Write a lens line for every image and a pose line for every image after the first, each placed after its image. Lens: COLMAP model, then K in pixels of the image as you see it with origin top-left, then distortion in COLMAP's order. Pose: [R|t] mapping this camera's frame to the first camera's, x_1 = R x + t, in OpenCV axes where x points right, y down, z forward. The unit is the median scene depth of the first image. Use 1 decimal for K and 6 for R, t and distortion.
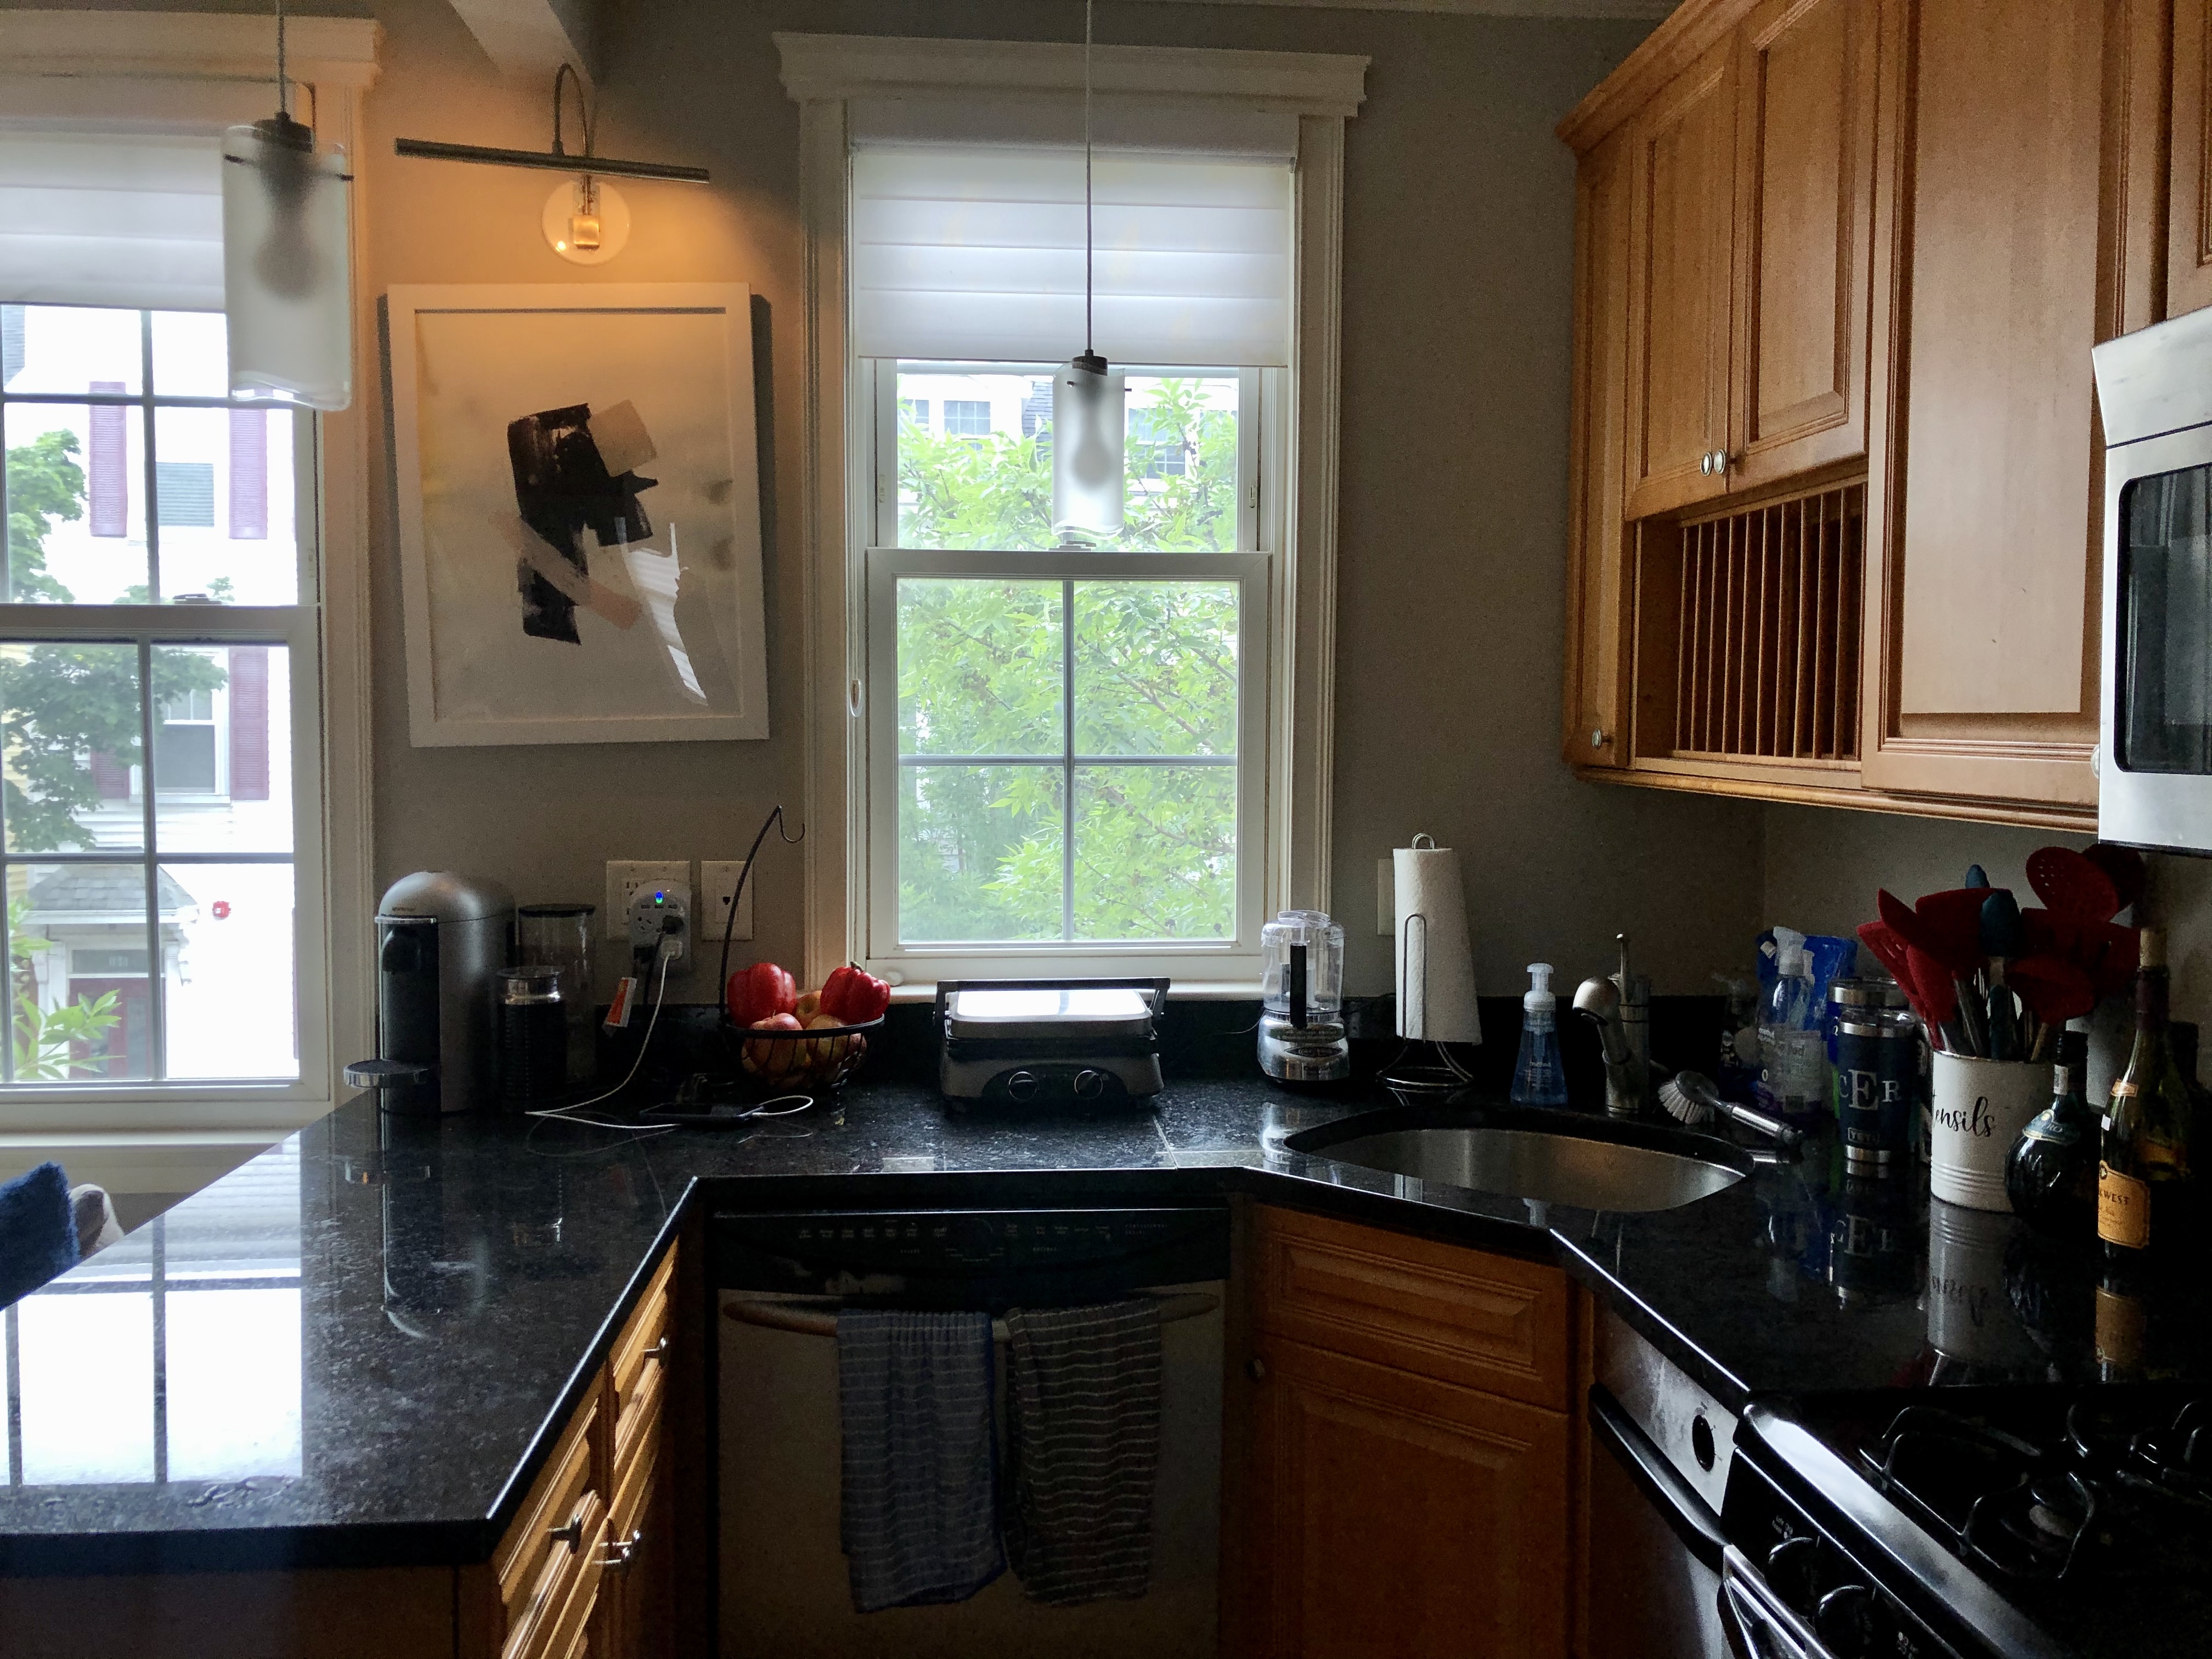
lens RADIAL K [[1849.1, 0, 1106.0], [0, 1849.1, 829.5], [0, 0, 1]] dist [0.010774, -0.011339]
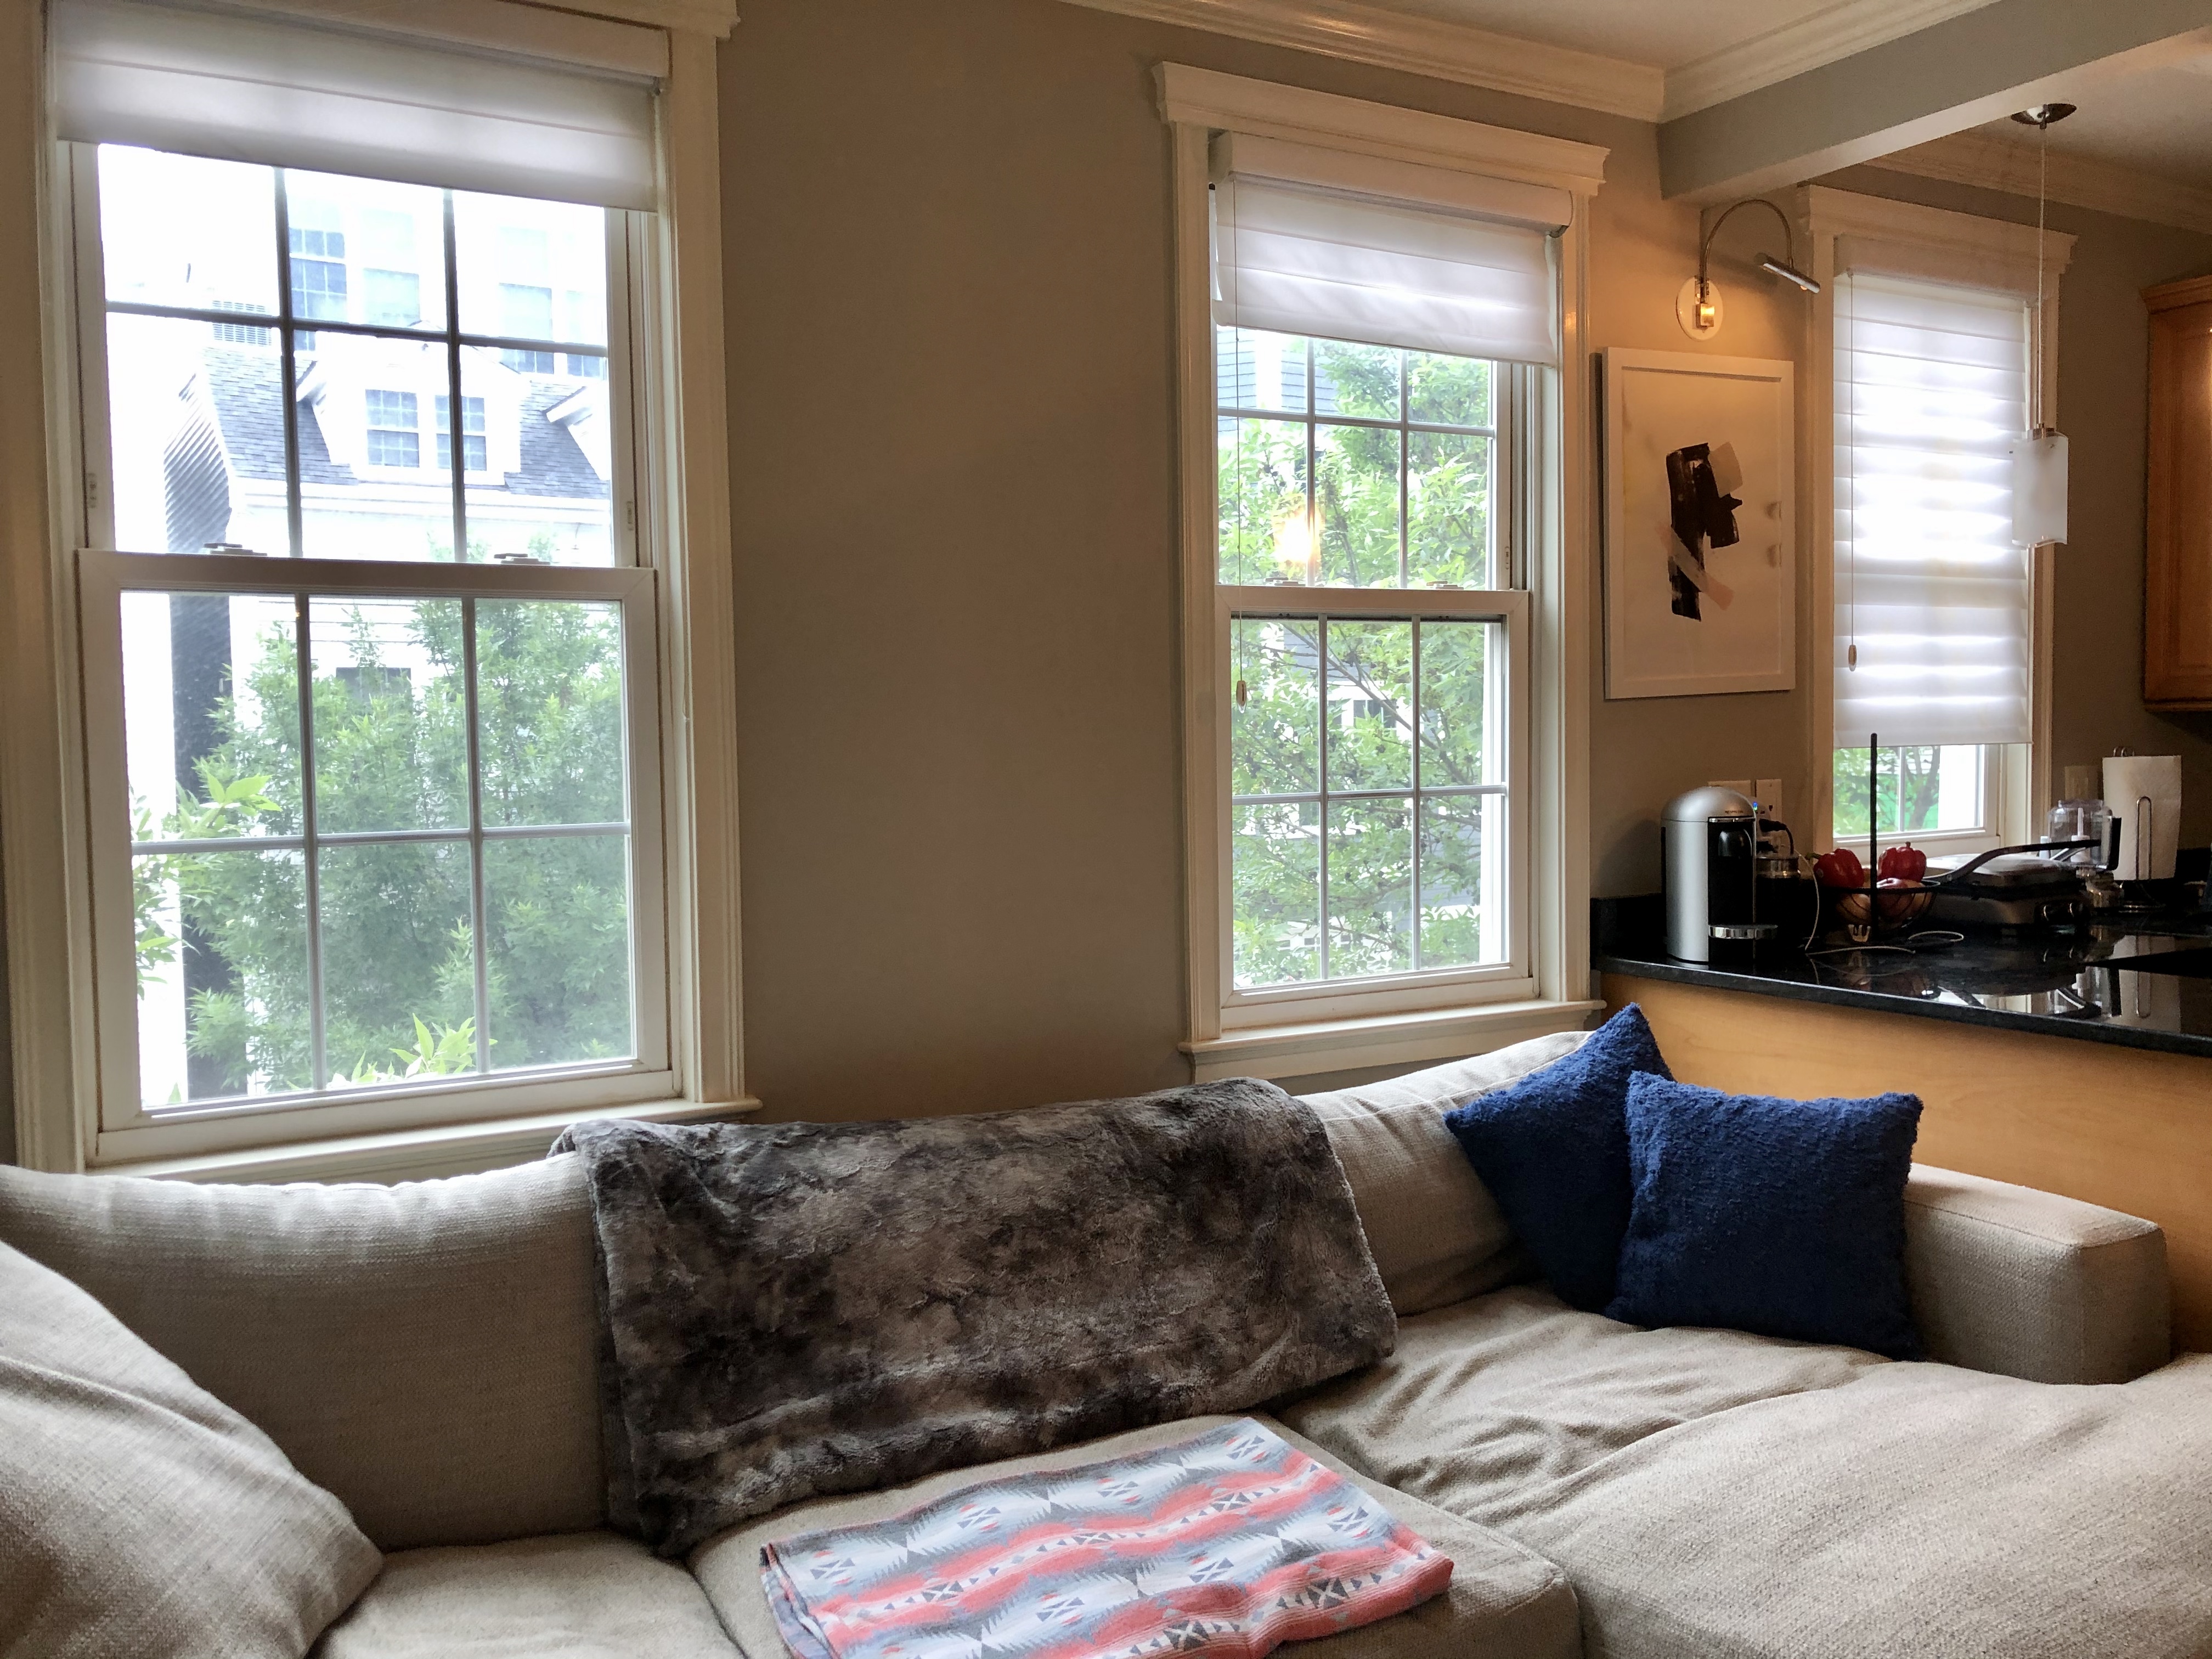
lens RADIAL K [[1849.1, 0, 1106.0], [0, 1849.1, 829.5], [0, 0, 1]] dist [0.010774, -0.011339]
pose [[0.897547, -0.044259, 0.438693, -1.274817], [0.047558, 0.998862, 0.003472, 0.026433], [-0.438347, 0.017747, 0.898630, -0.017940]]
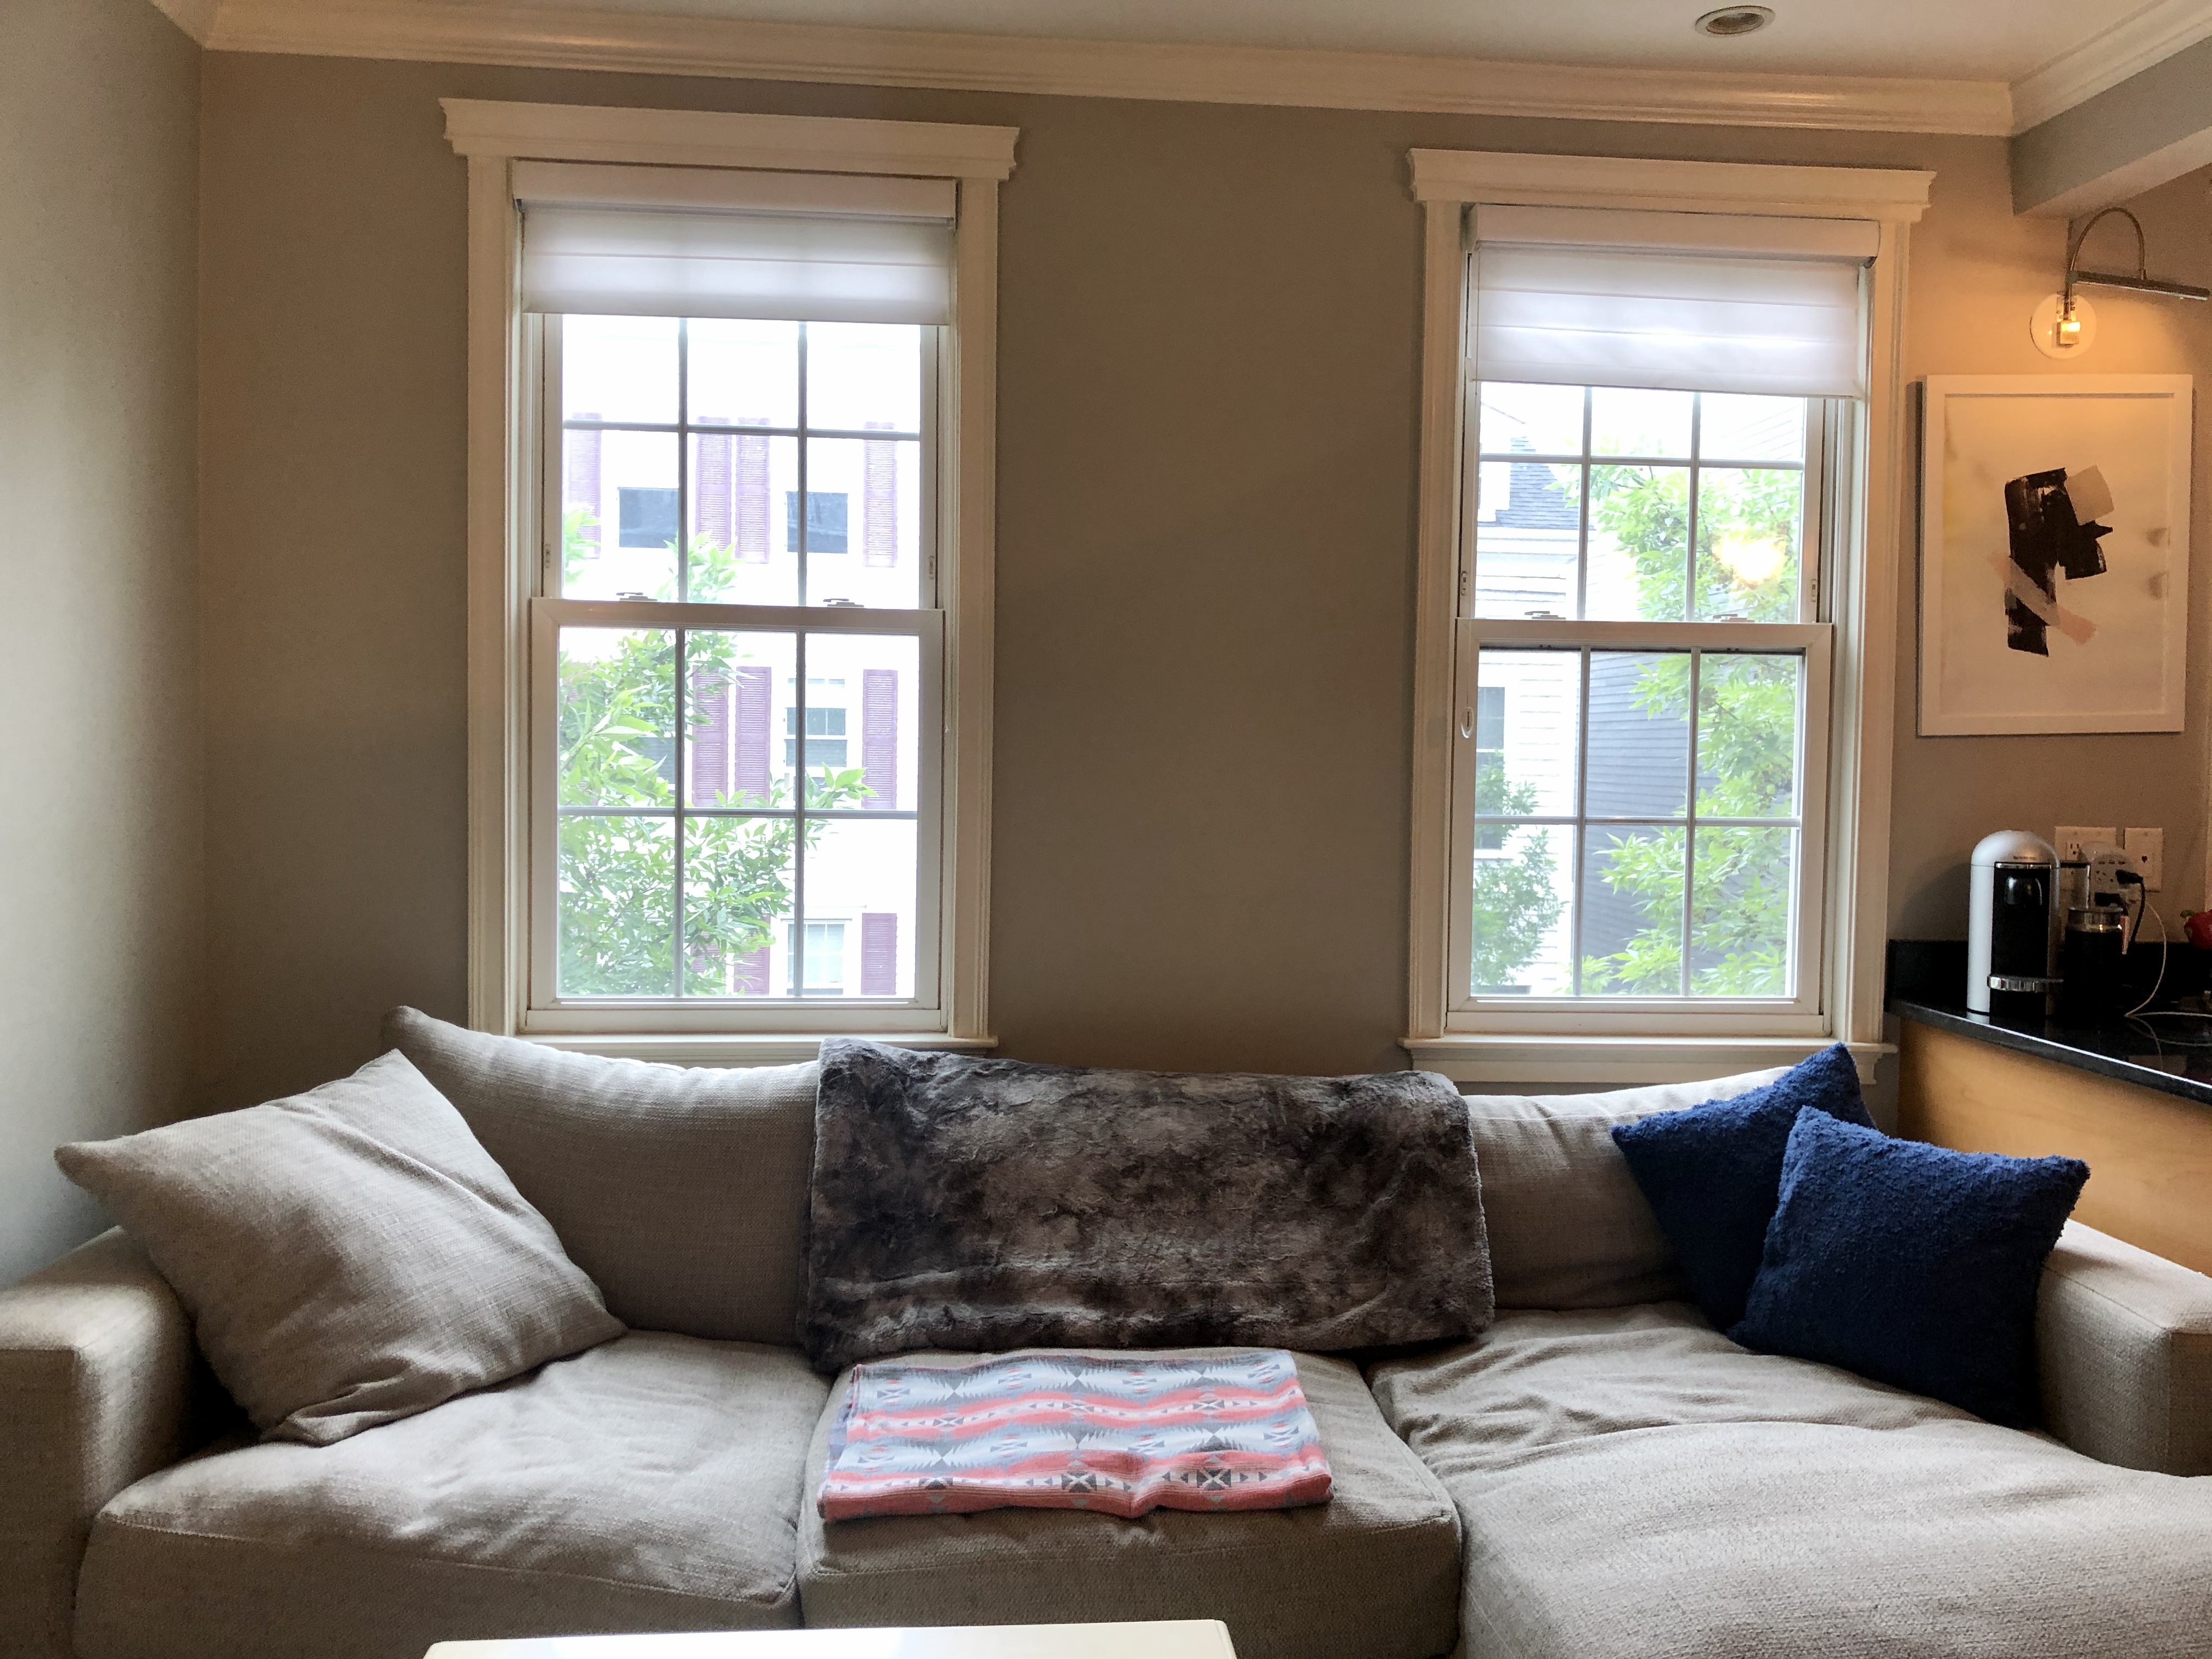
lens RADIAL K [[1849.1, 0, 1106.0], [0, 1849.1, 829.5], [0, 0, 1]] dist [0.010774, -0.011339]
pose [[0.999855, 0.010126, 0.013689, -0.952283], [-0.009971, 0.999886, -0.011329, 0.040331], [-0.013802, 0.011191, 0.999842, -0.265982]]
